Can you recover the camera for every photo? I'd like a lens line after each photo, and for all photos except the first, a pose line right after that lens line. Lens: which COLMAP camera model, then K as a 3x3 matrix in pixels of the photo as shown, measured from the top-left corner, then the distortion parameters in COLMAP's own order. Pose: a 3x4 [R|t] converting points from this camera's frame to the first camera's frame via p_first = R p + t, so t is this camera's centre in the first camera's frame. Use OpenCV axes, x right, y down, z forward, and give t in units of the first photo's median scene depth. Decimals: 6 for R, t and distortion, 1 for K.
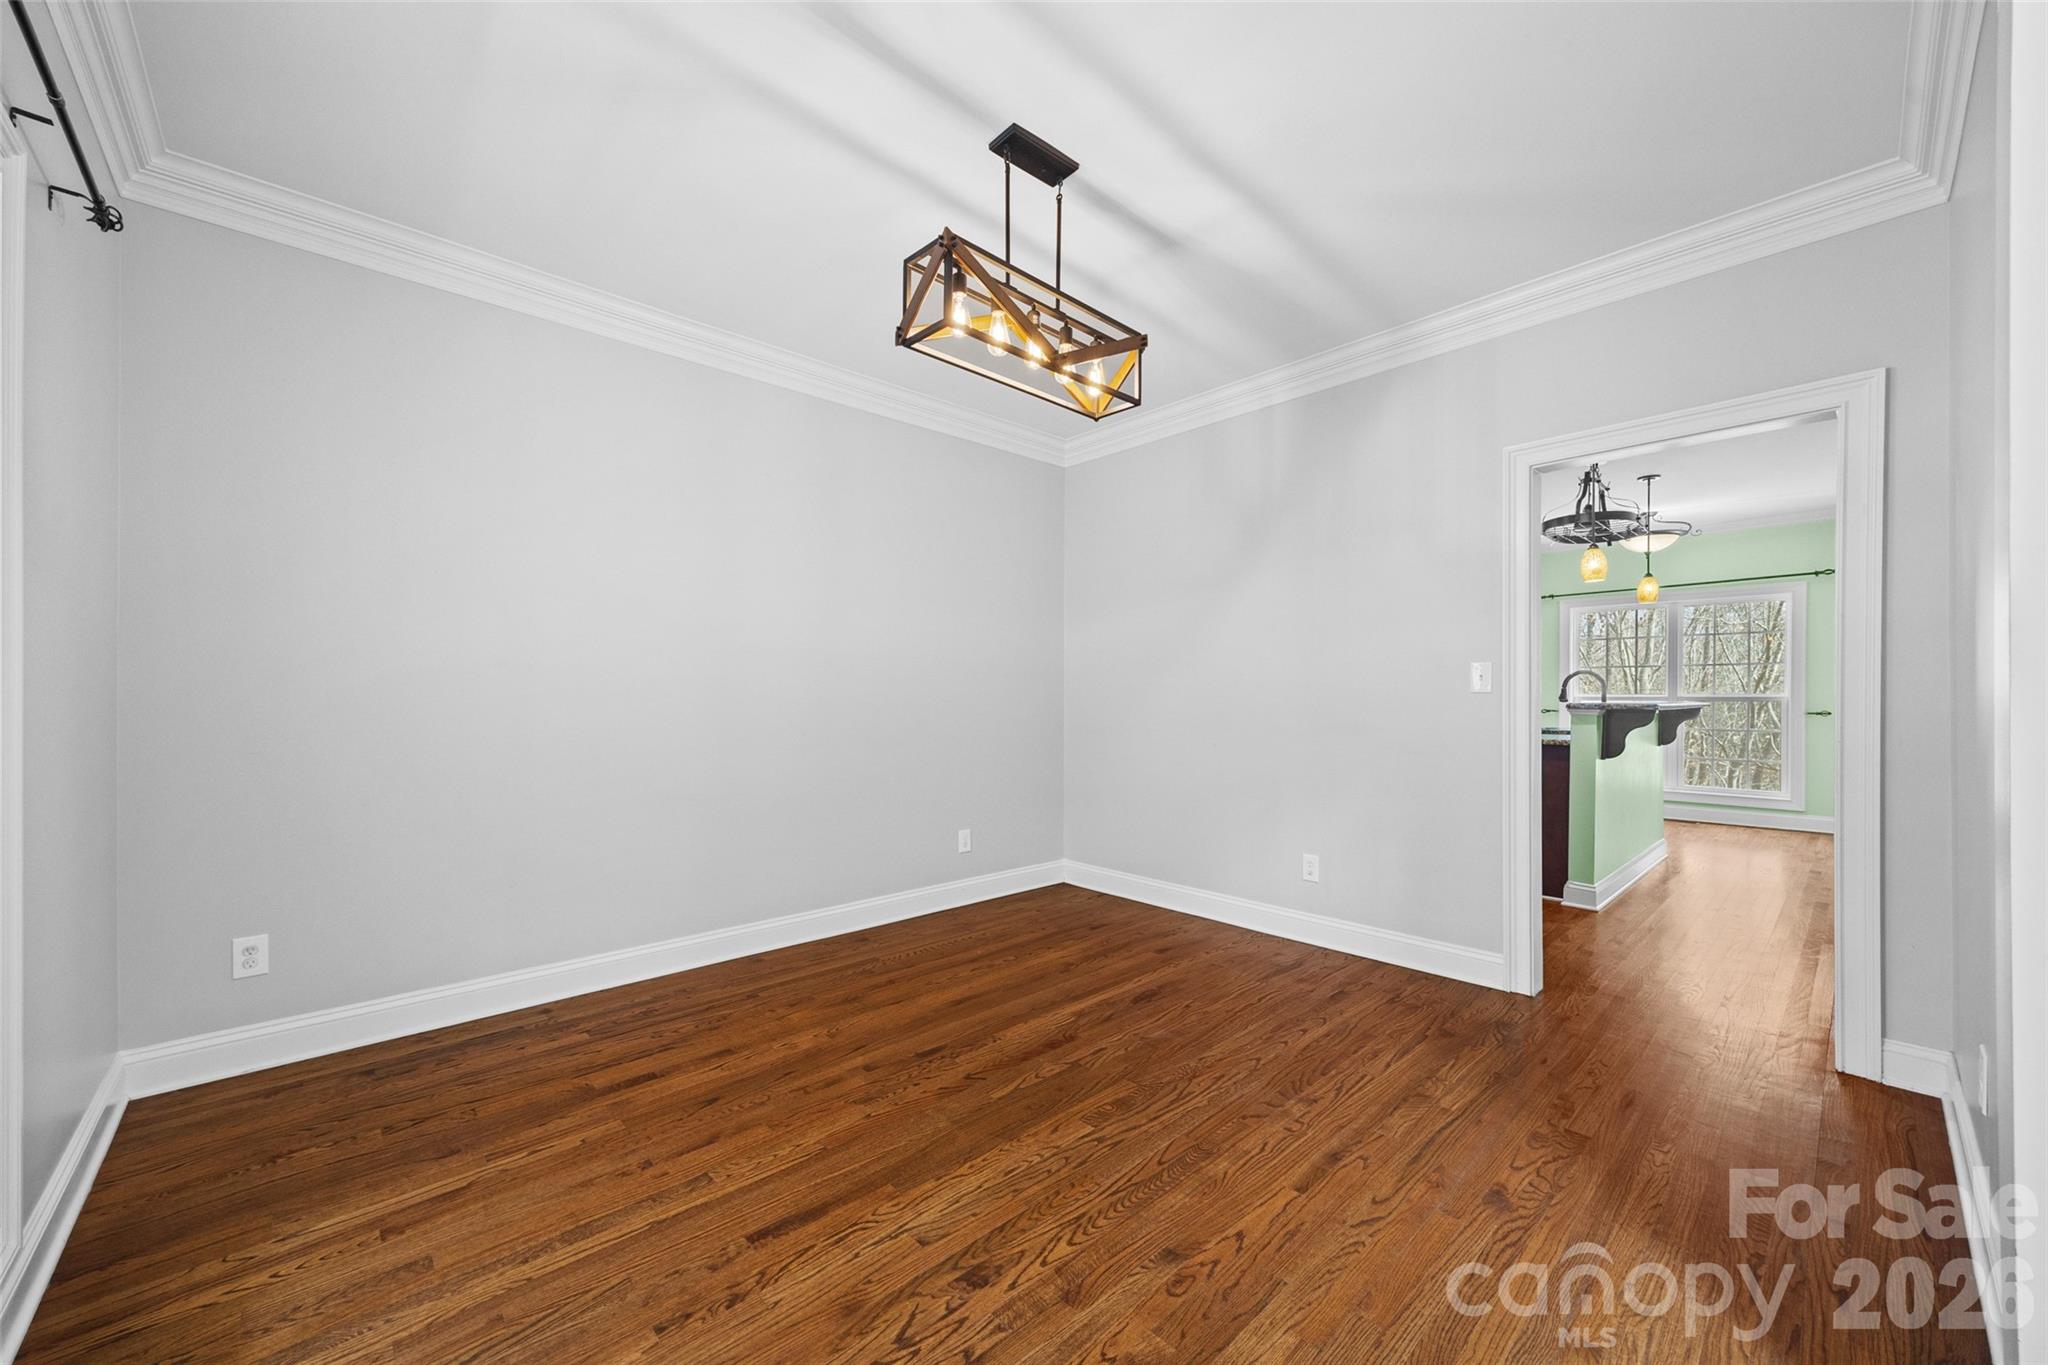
lens RADIAL K [[788.8, 0, 1018.2], [0, 788.8, 682.2], [0, 0, 1]] dist [0.006513, 0.000236]
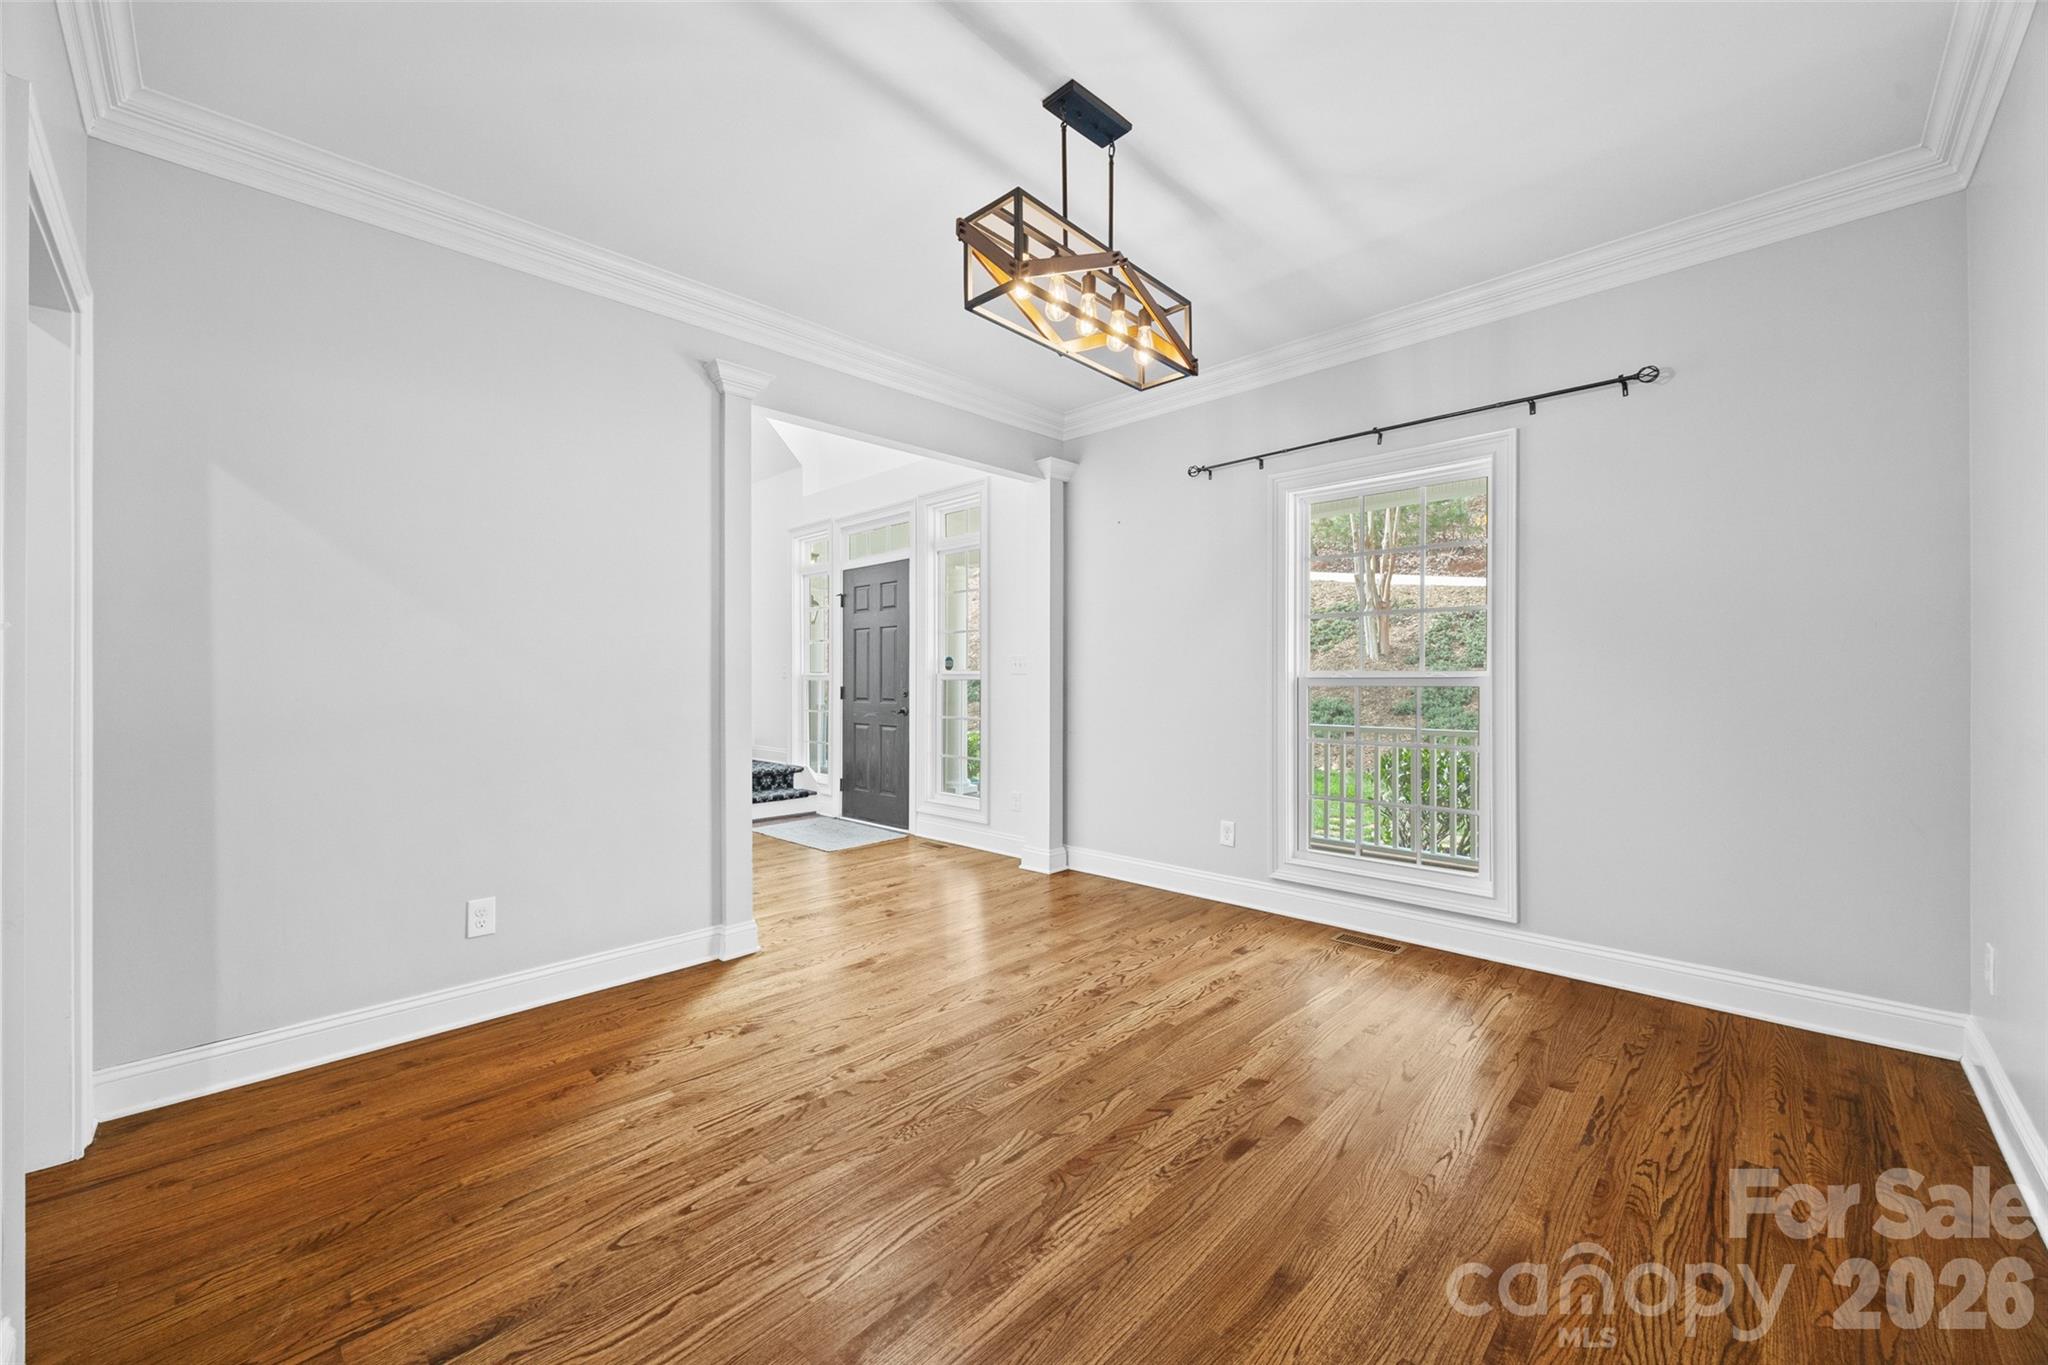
lens RADIAL K [[788.8, 0, 1018.2], [0, 788.8, 682.2], [0, 0, 1]] dist [0.006513, 0.000236]
pose [[-0.998551, 0.005372, -0.053552, 0.154916], [0.006052, 0.999903, -0.012543, 0.036979], [0.053480, -0.012849, -0.998486, 1.978788]]
